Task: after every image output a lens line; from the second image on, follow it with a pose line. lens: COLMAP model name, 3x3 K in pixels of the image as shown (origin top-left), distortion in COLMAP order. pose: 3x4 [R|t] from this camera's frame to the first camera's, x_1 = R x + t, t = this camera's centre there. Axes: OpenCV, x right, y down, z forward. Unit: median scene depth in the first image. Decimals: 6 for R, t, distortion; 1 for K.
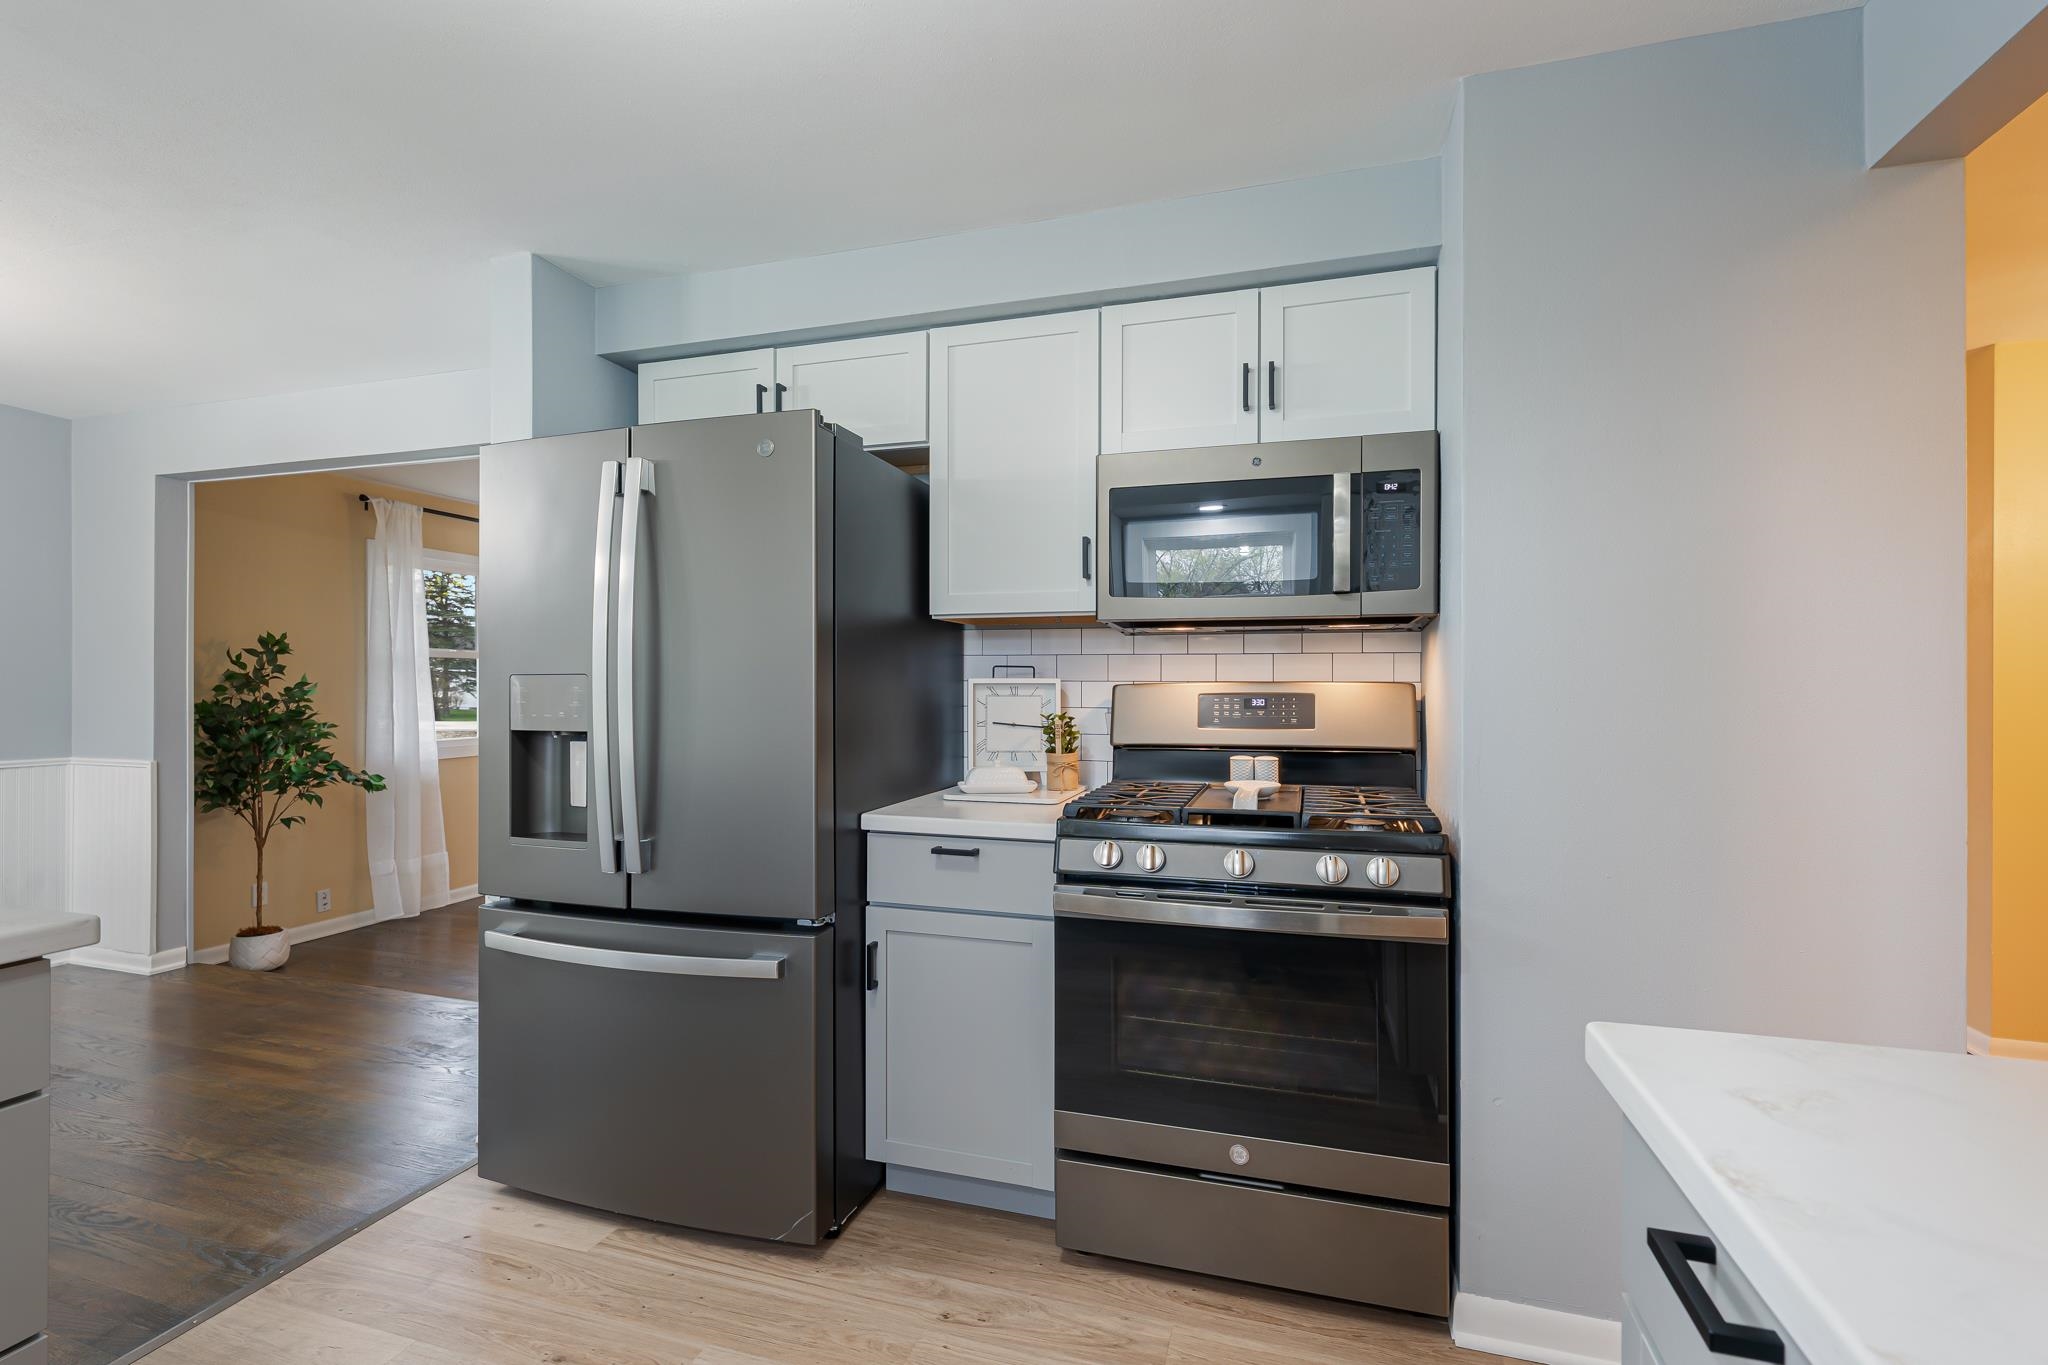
lens RADIAL K [[951.5, 0, 1019.5], [0, 951.5, 680.2], [0, 0, 1]] dist [-0.005434, -0.000857]
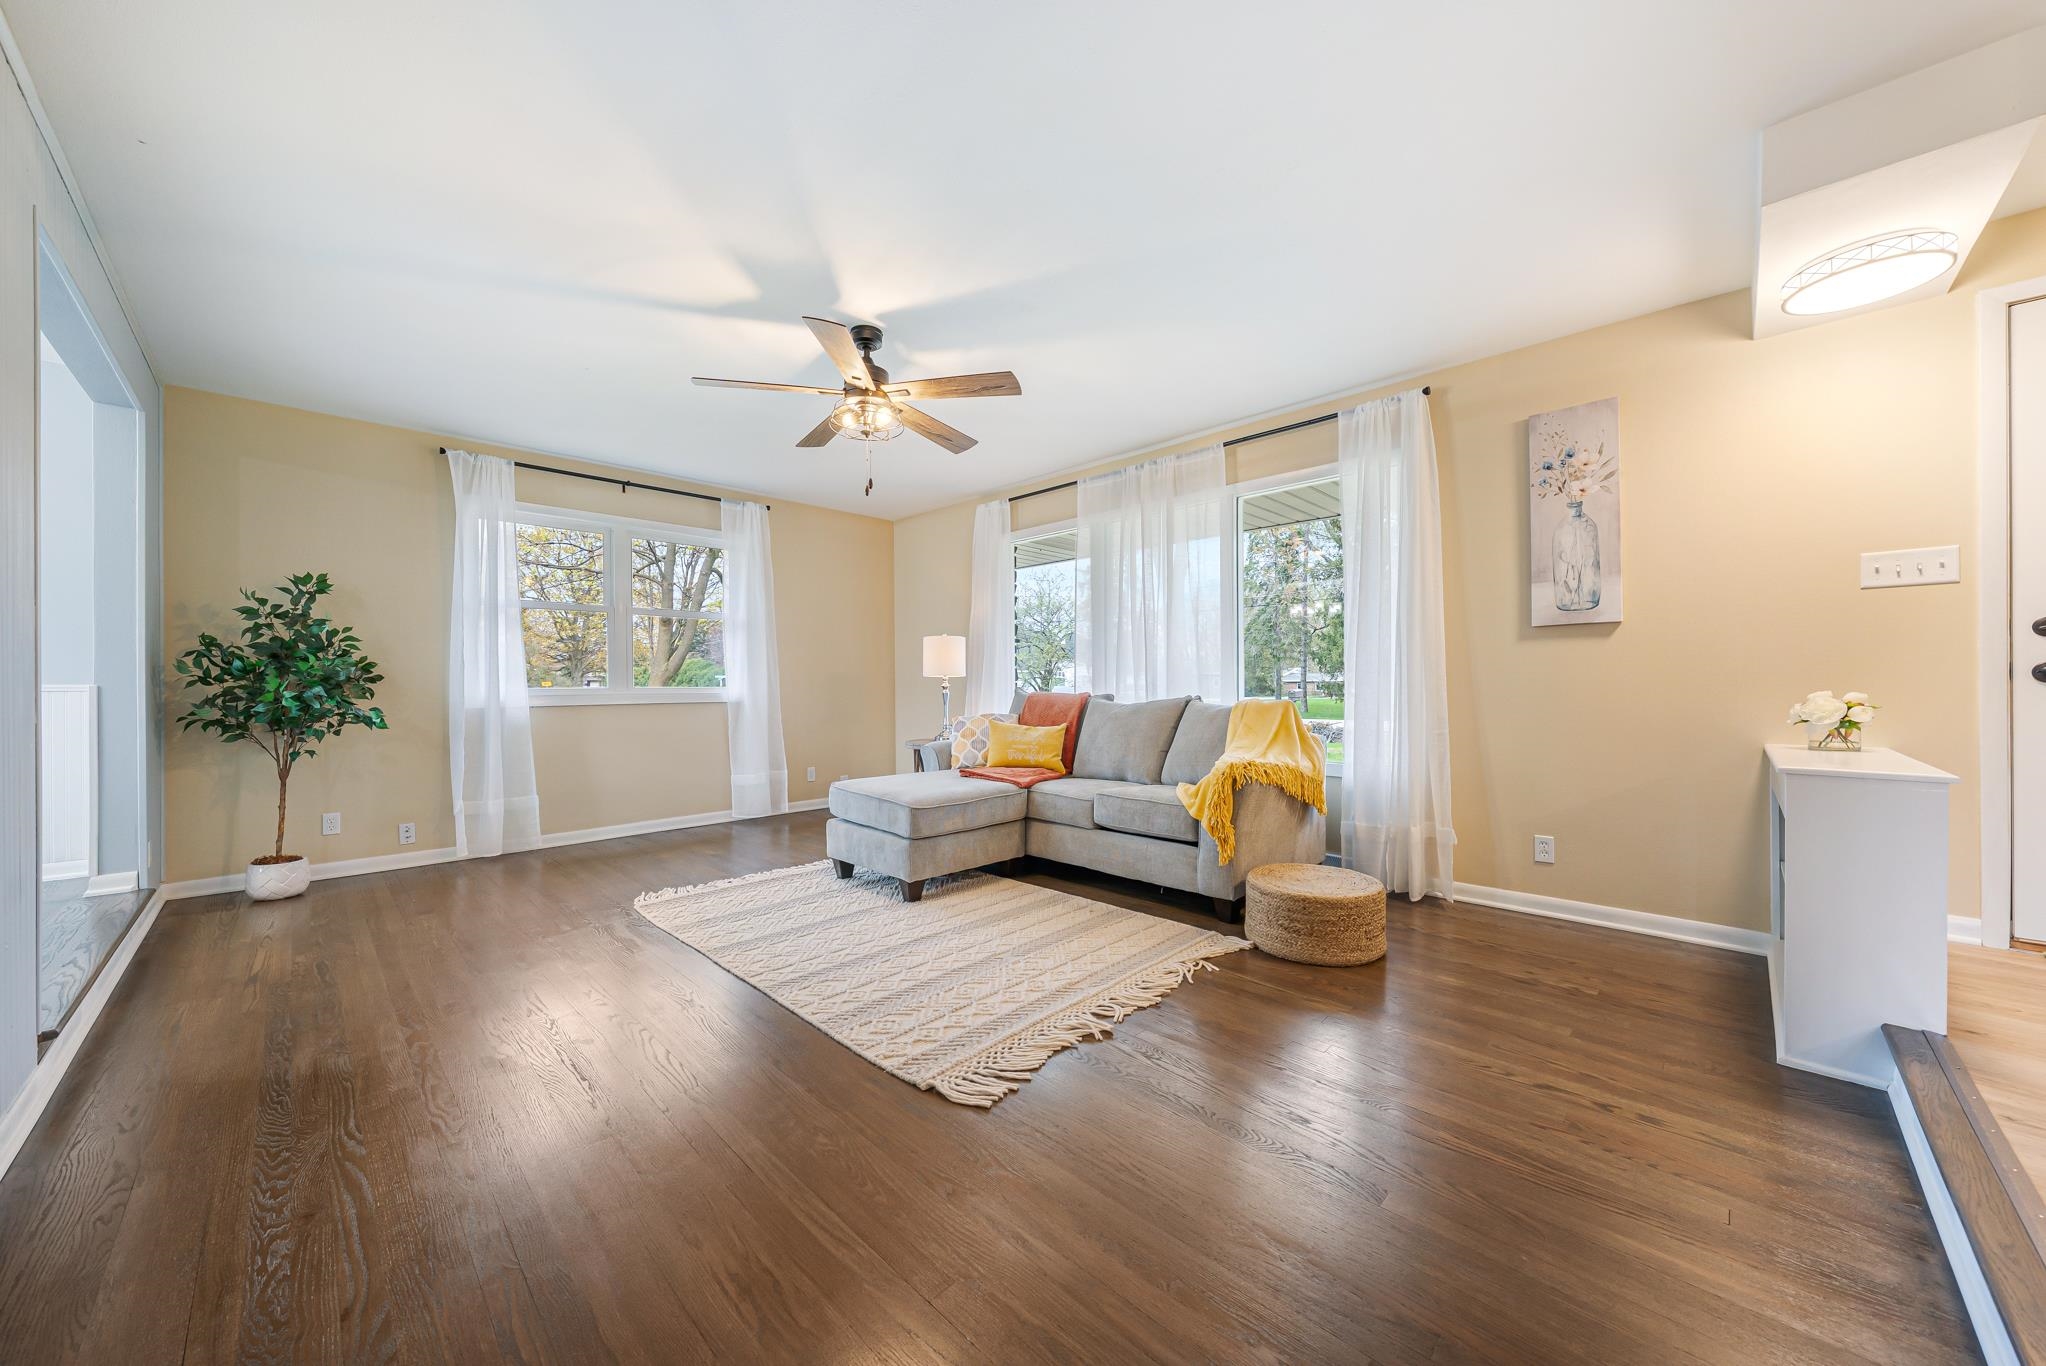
lens RADIAL K [[723.9, 0, 1023.8], [0, 723.9, 685.2], [0, 0, 1]] dist [-0.005671, 0.000003]
pose [[0.884915, 0.003609, -0.465739, 0.249651], [-0.002786, 0.999993, 0.002456, 0.063064], [0.465745, -0.000876, 0.884918, 0.611857]]
